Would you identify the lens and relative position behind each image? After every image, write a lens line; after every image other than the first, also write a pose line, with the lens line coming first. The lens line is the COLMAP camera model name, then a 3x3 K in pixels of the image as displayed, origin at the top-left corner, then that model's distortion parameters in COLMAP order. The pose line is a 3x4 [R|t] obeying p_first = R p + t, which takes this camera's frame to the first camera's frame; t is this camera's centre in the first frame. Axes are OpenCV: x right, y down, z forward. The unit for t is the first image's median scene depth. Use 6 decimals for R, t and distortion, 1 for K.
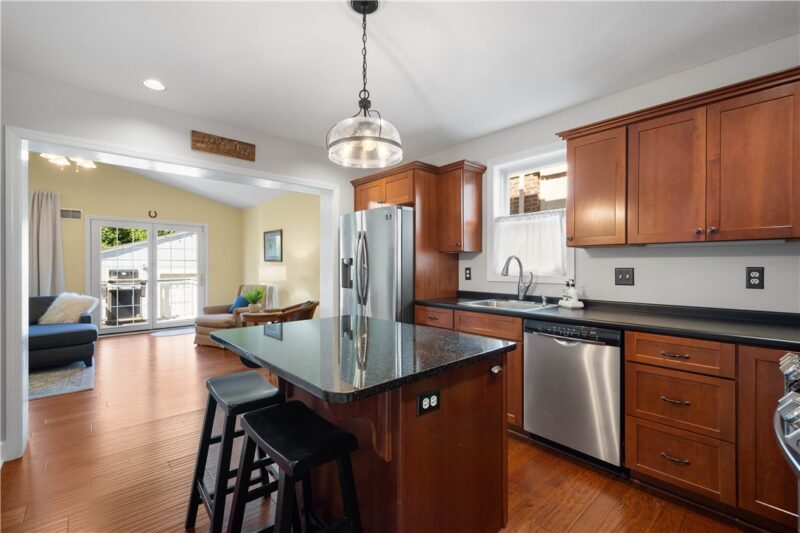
lens RADIAL K [[353.4, 0, 404.9], [0, 353.4, 264.6], [0, 0, 1]] dist [0.009961, 0.000312]
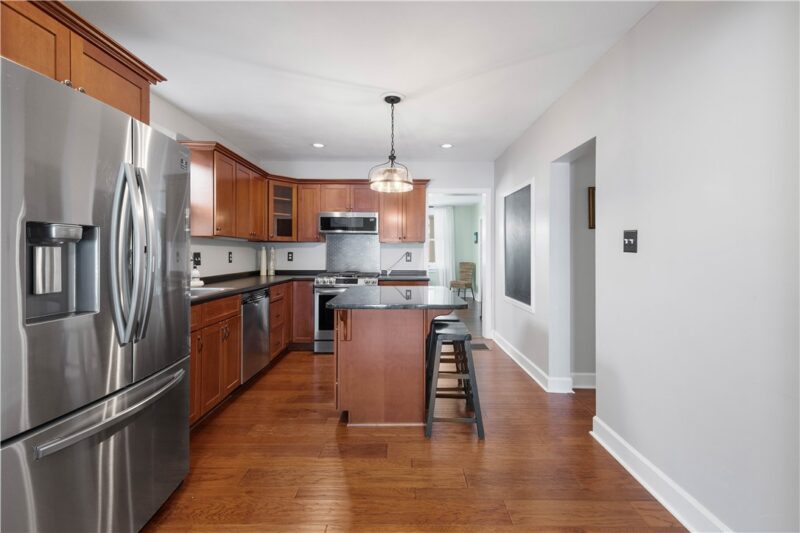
lens RADIAL K [[357.7, 0, 402.5], [0, 357.7, 255.1], [0, 0, 1]] dist [0.001491, 0.000158]
pose [[-0.740668, -0.006290, 0.671842, -0.856085], [-0.005703, 0.999979, 0.003076, 0.010750], [-0.671847, -0.001553, -0.740688, 1.473376]]
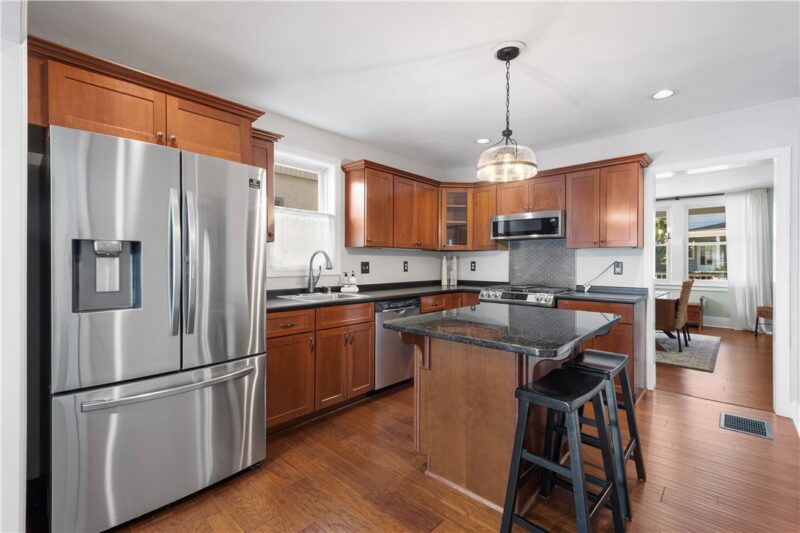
lens RADIAL K [[353.4, 0, 404.9], [0, 353.4, 264.6], [0, 0, 1]] dist [0.009961, 0.000312]
pose [[-0.085695, -0.007842, 0.996291, -0.875324], [-0.006649, 0.999951, 0.007299, 0.008683], [-0.996299, -0.005999, -0.085743, 0.952295]]
